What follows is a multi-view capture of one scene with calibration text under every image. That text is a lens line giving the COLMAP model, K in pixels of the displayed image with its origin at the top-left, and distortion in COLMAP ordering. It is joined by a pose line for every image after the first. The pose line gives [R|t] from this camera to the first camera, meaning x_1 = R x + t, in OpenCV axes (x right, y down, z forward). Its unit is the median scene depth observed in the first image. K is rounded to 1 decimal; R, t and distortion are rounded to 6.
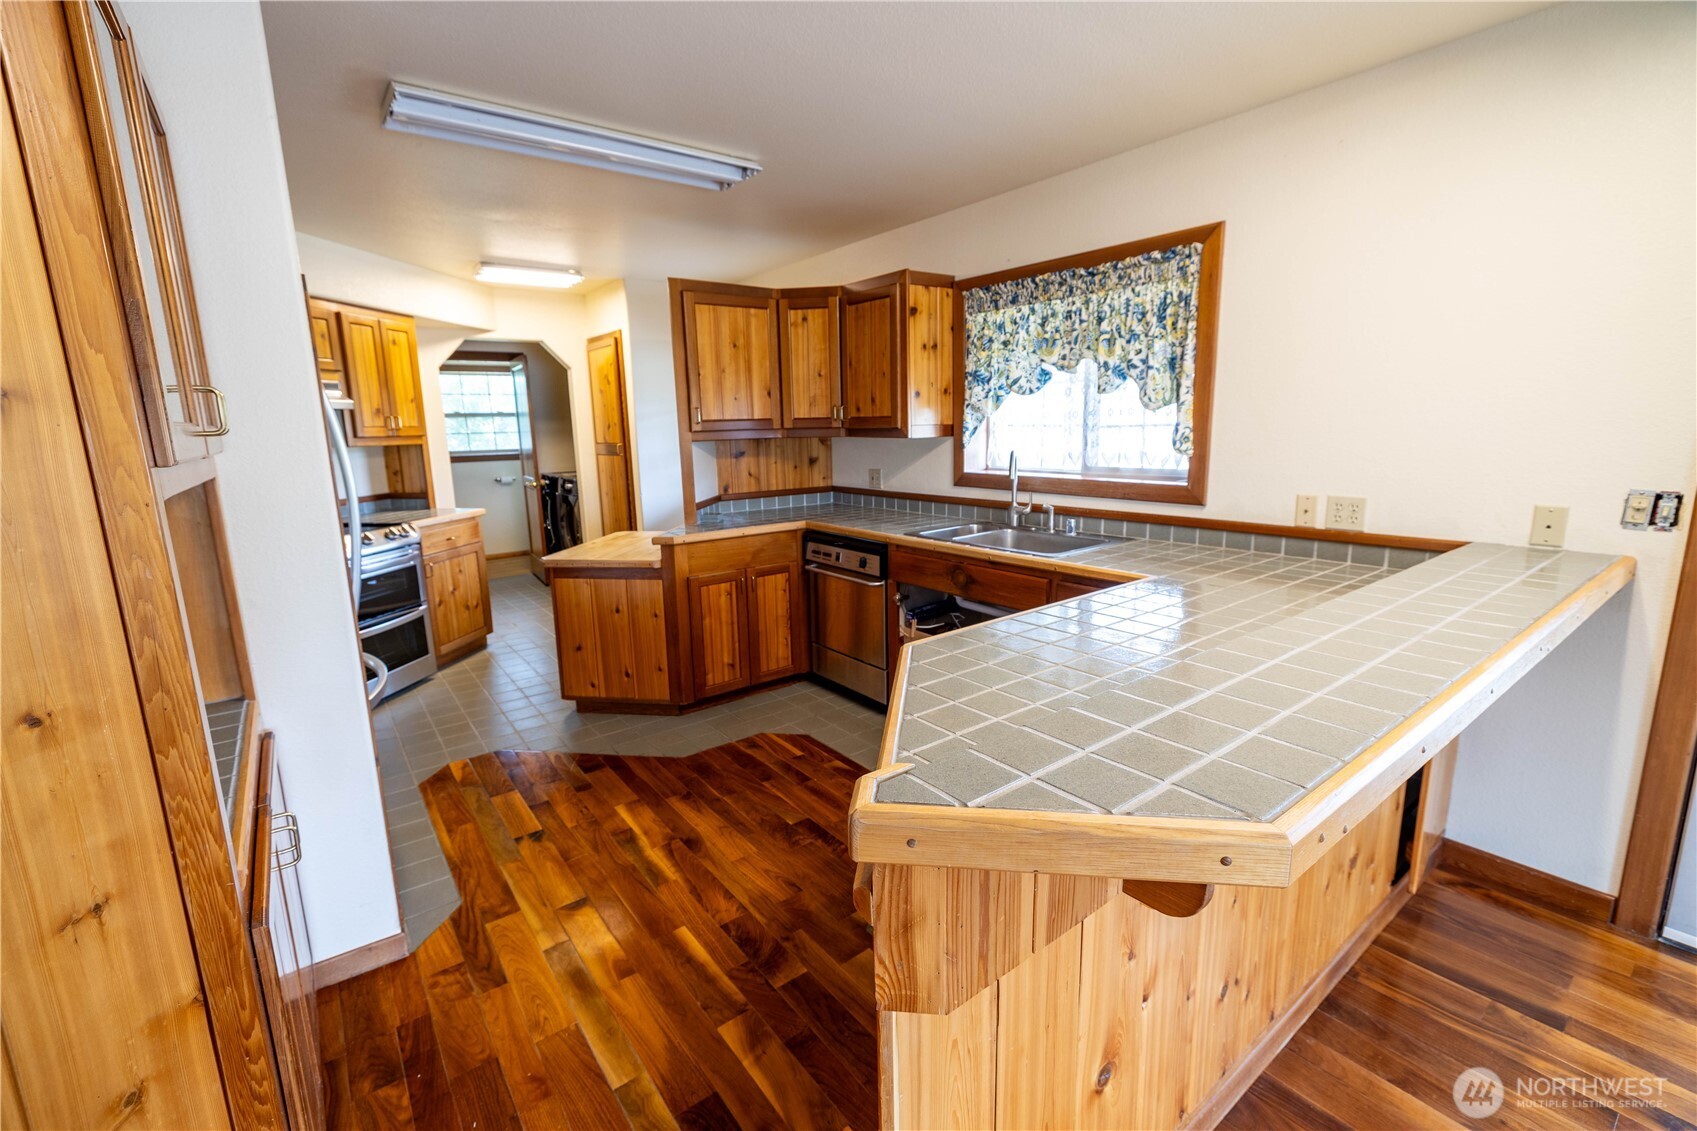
lens RADIAL K [[715.3, 0, 843.0], [0, 715.3, 559.7], [0, 0, 1]] dist [-0.001396, 0.000691]
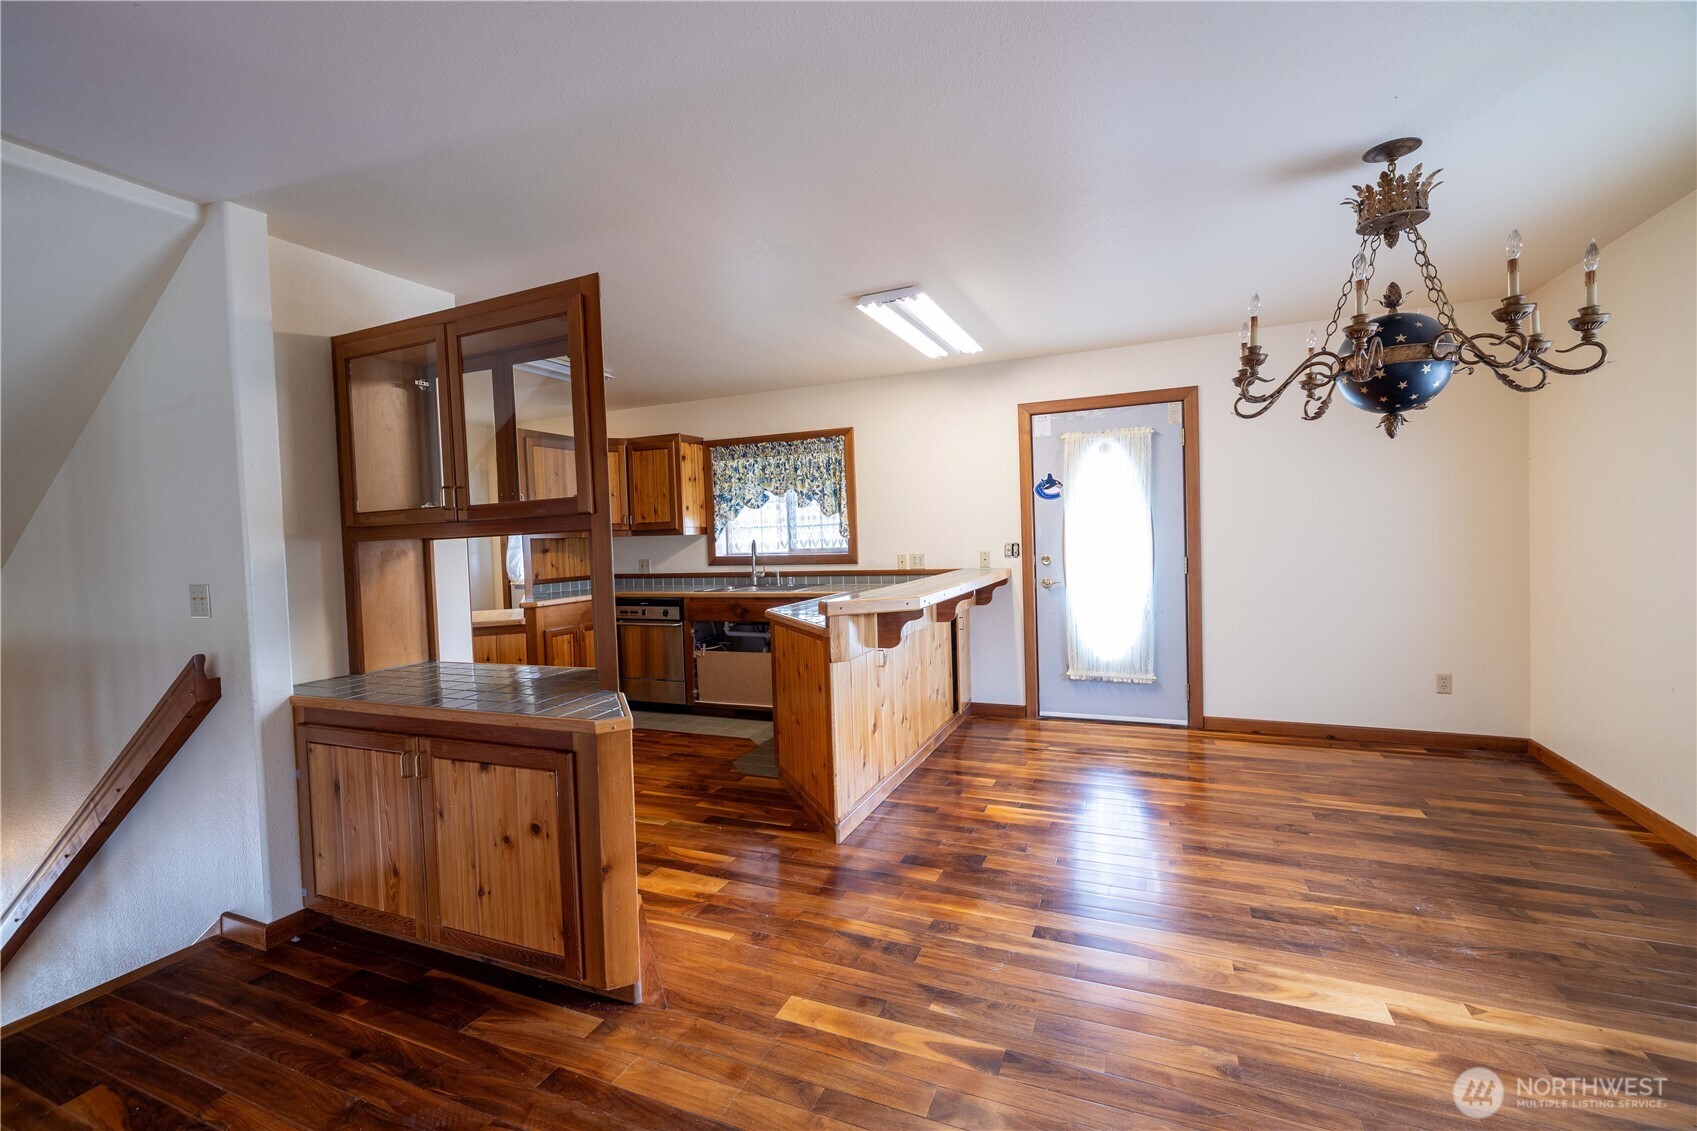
lens RADIAL K [[715.3, 0, 843.0], [0, 715.3, 559.7], [0, 0, 1]] dist [-0.001396, 0.000691]
pose [[0.869873, -0.022957, 0.492742, -0.408063], [0.106659, 0.984039, -0.142447, 0.155921], [-0.481607, 0.176466, 0.858437, -0.548611]]
